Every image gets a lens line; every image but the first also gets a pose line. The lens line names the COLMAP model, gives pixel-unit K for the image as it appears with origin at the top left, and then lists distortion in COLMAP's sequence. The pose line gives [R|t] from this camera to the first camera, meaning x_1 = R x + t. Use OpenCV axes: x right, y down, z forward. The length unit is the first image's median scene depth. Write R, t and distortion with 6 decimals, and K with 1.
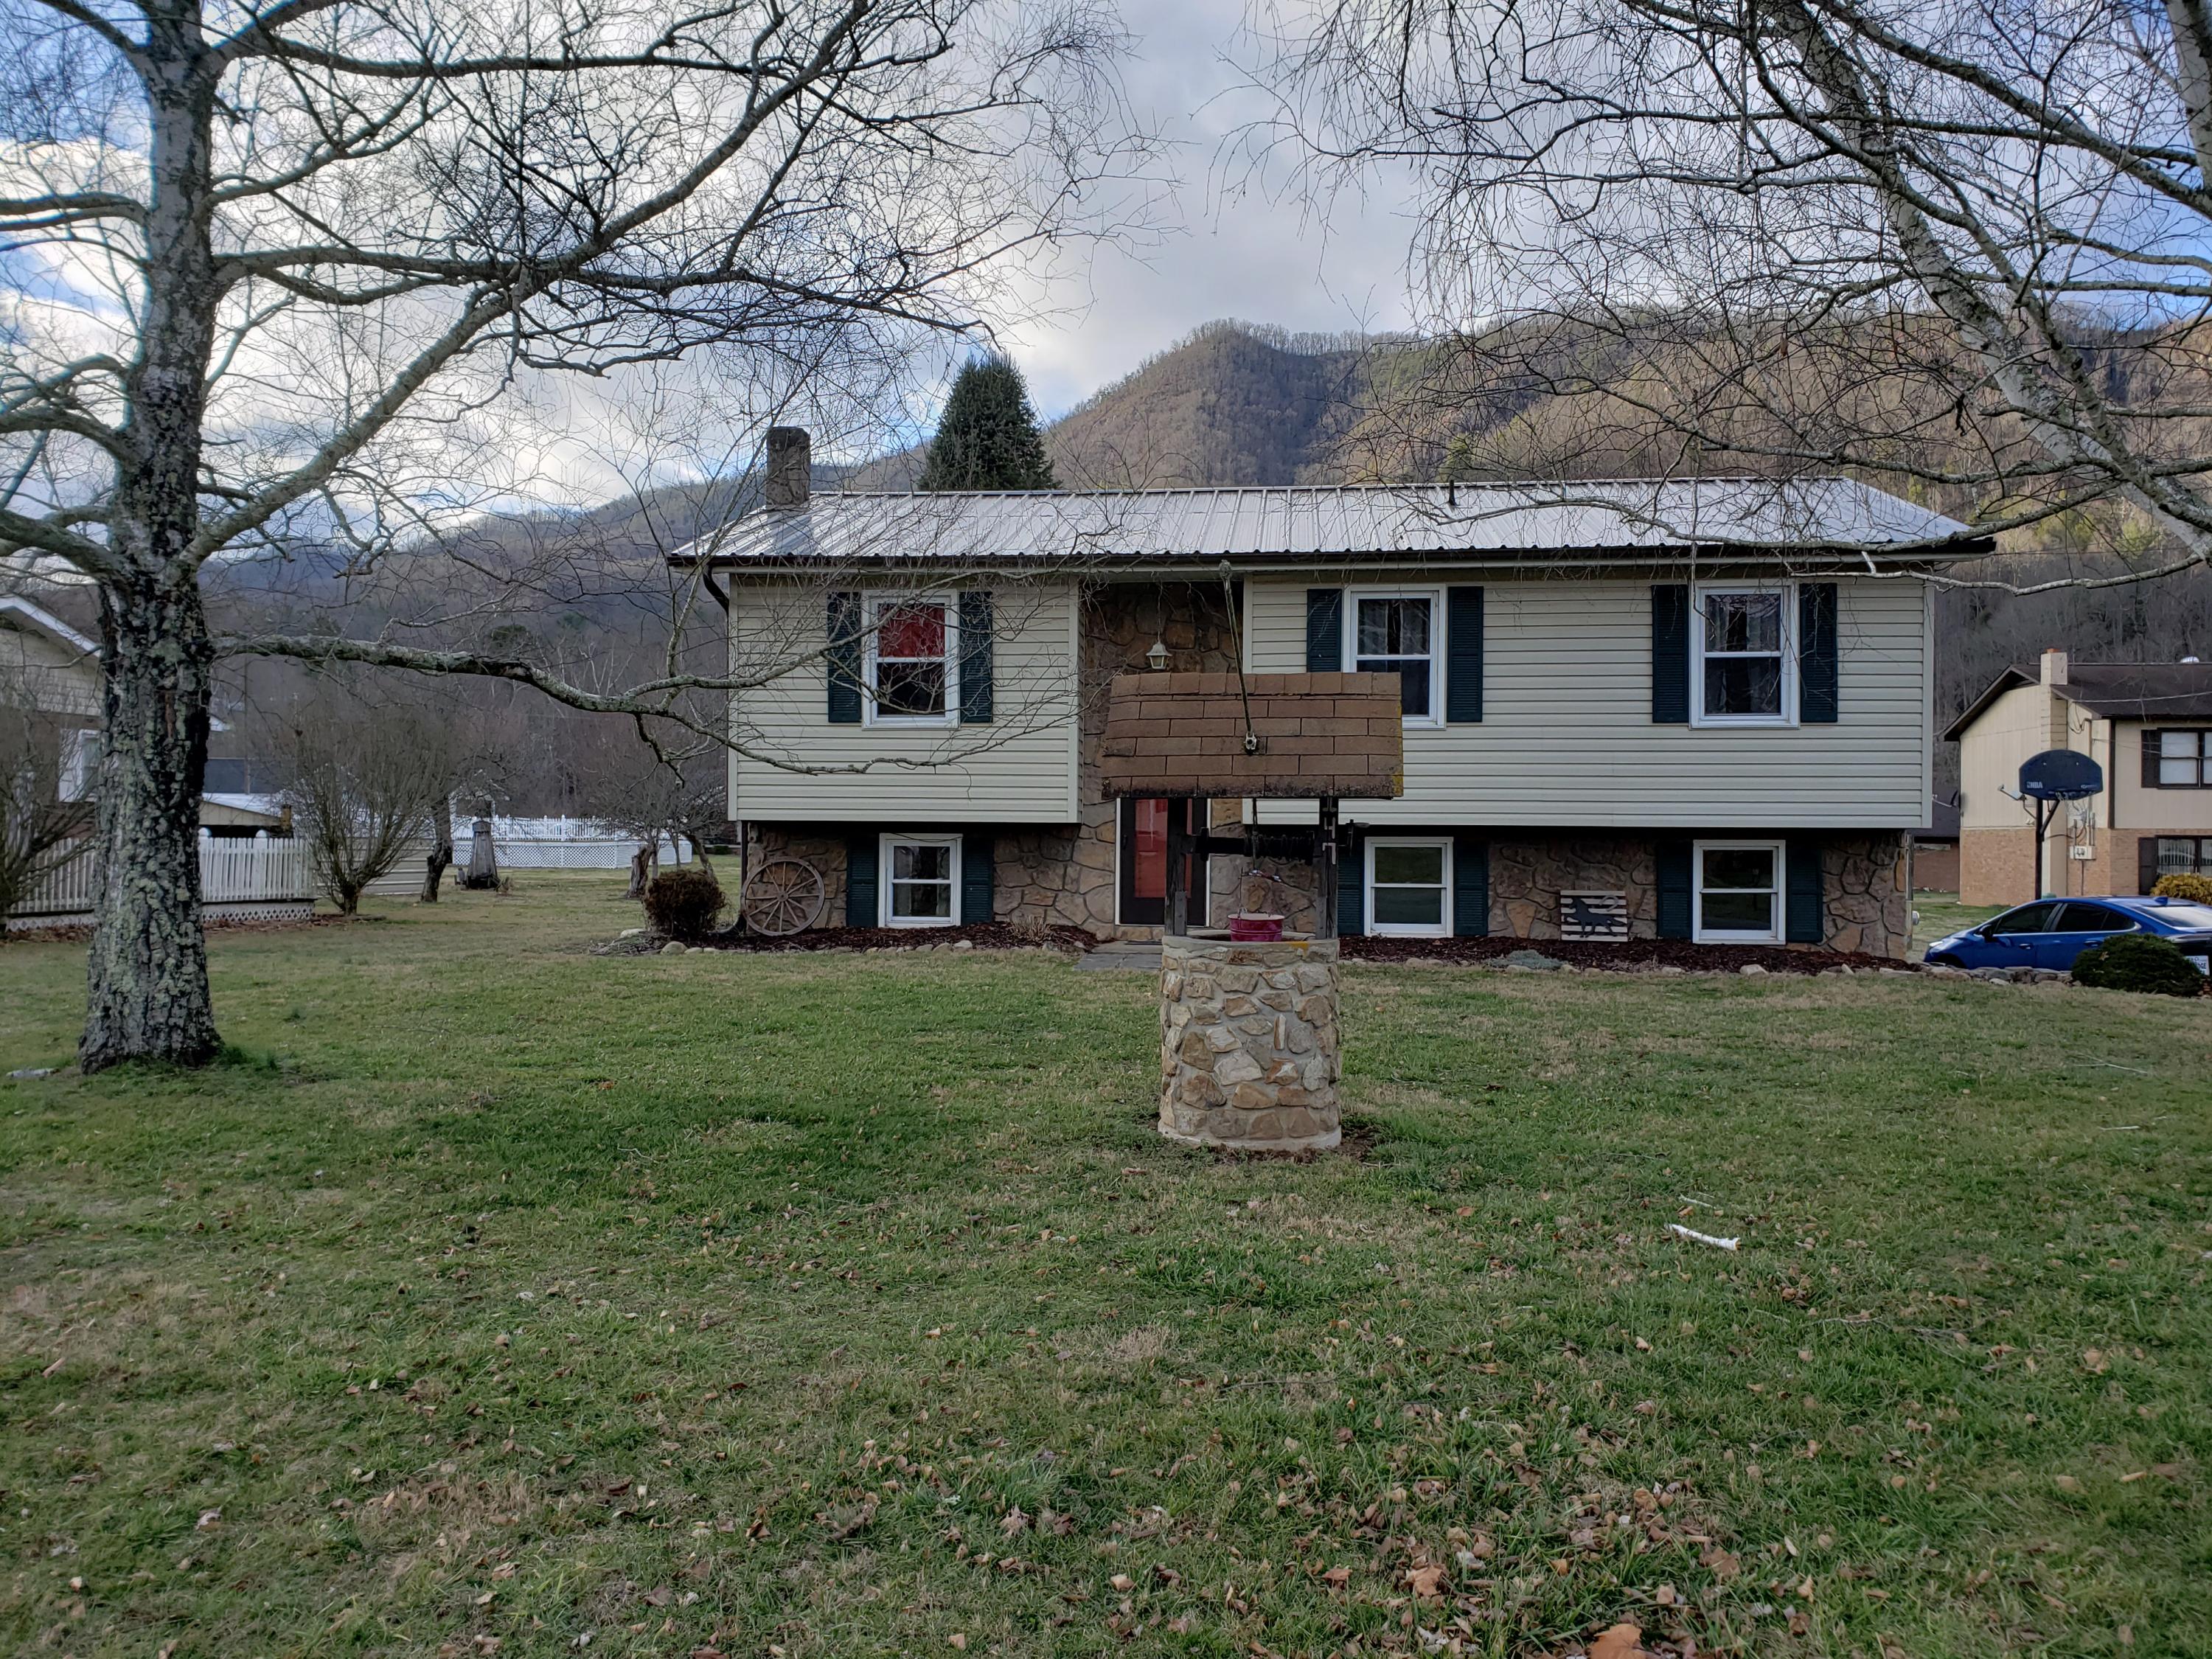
lens RADIAL K [[1737.6, 0, 1106.0], [0, 1737.6, 829.5], [0, 0, 1]] dist [0.035597, -0.008671]
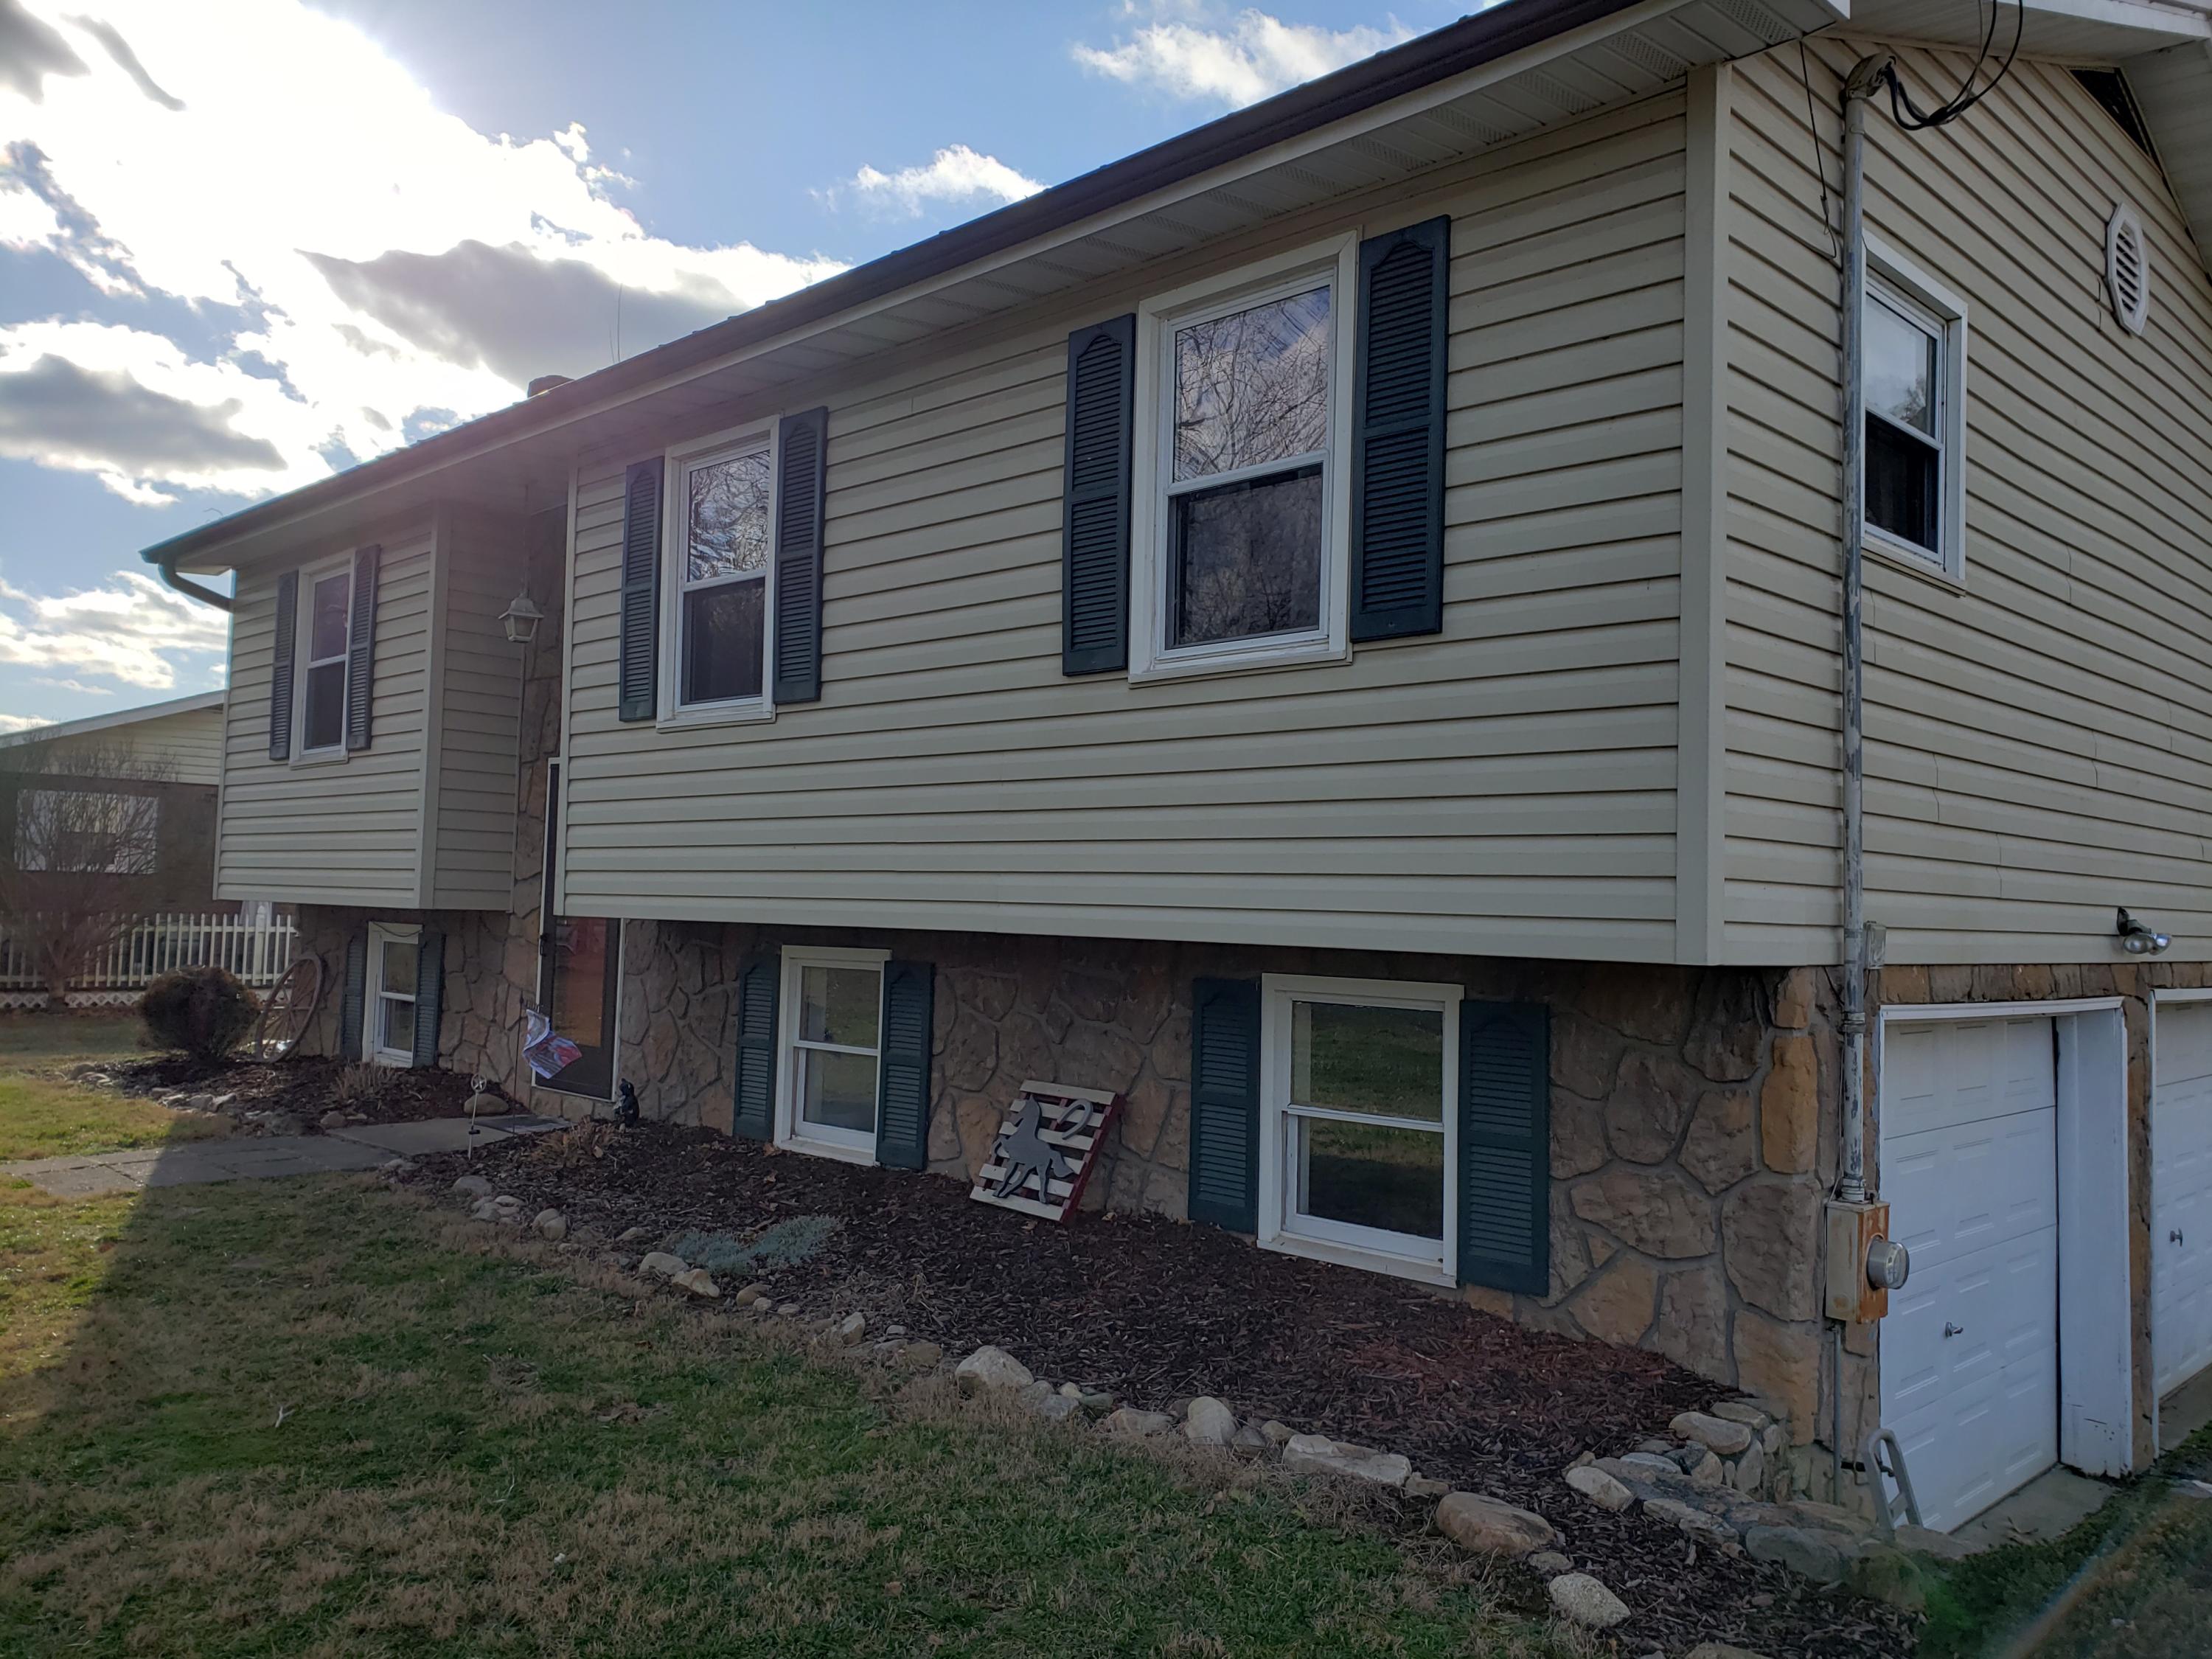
lens RADIAL K [[1737.6, 0, 1106.0], [0, 1737.6, 829.5], [0, 0, 1]] dist [0.035597, -0.008671]
pose [[0.778144, -0.014600, -0.627916, 0.552120], [-0.021291, 0.998542, -0.049603, -0.006621], [0.627725, 0.051968, 0.776699, 0.675988]]
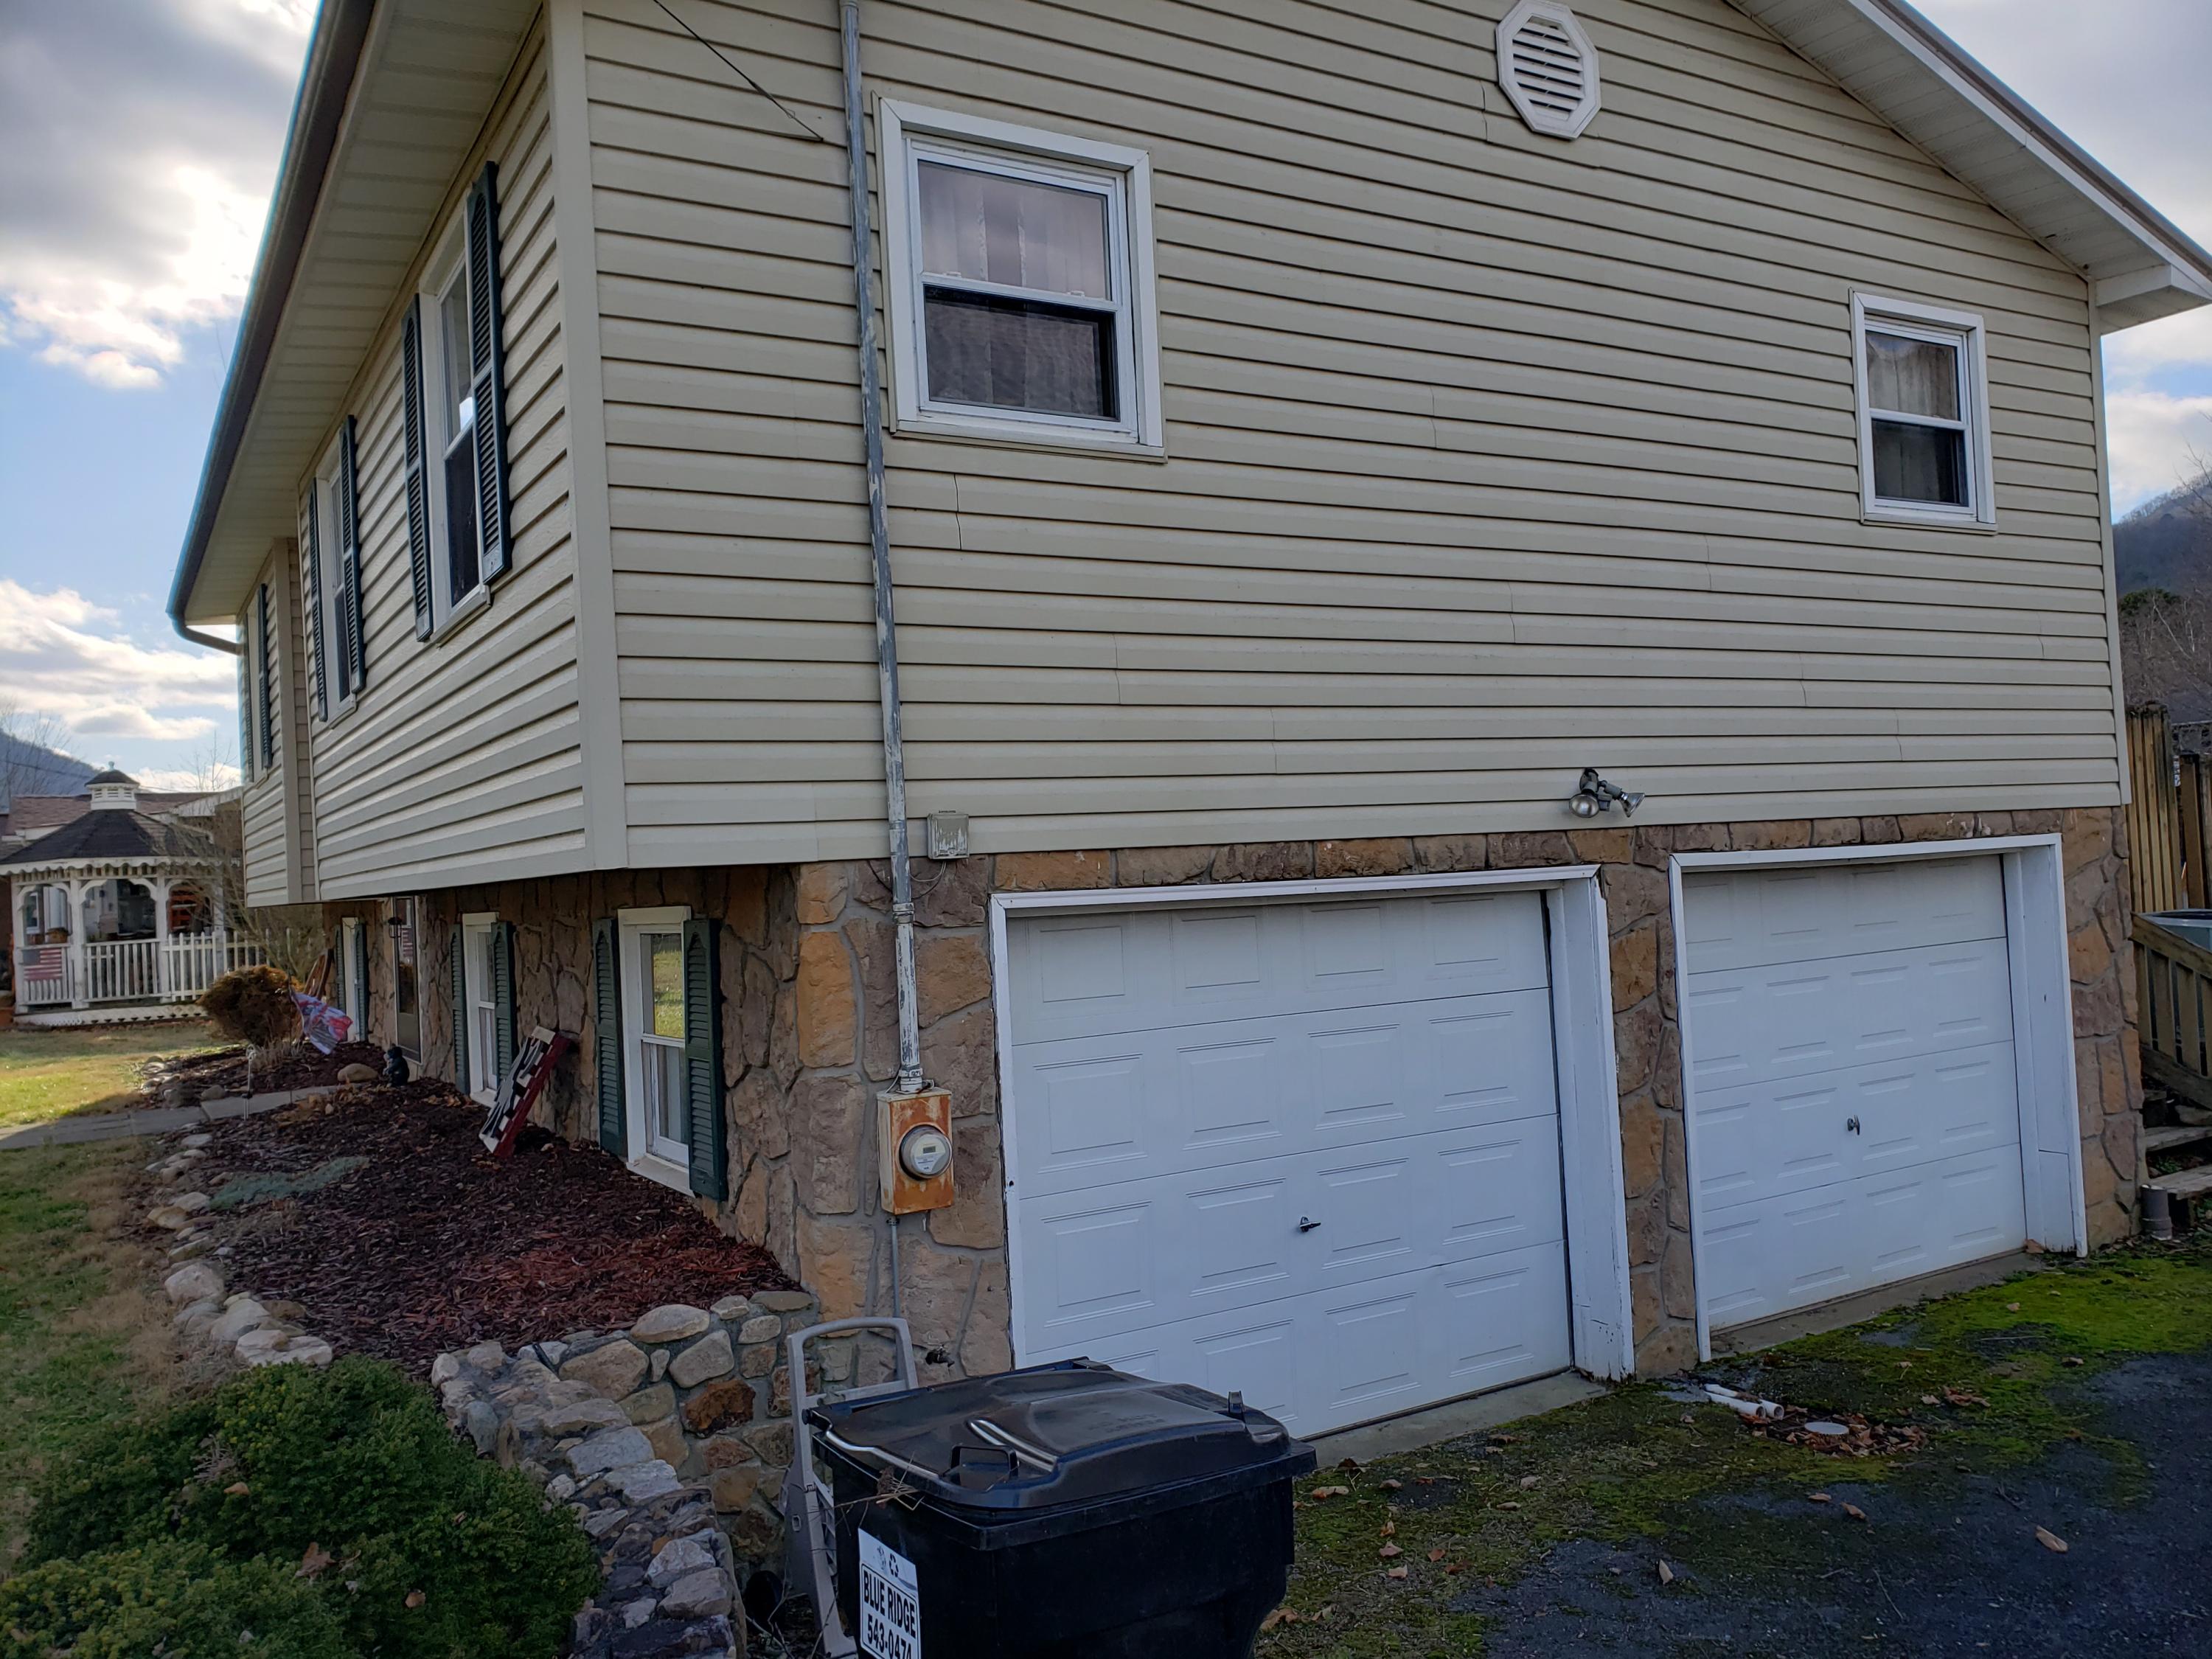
lens RADIAL K [[1737.6, 0, 1106.0], [0, 1737.6, 829.5], [0, 0, 1]] dist [0.035597, -0.008671]
pose [[0.597914, -0.057749, -0.799477, 0.725060], [0.055493, 0.997990, -0.030585, 0.005639], [0.799637, -0.026078, 0.599917, 0.845473]]
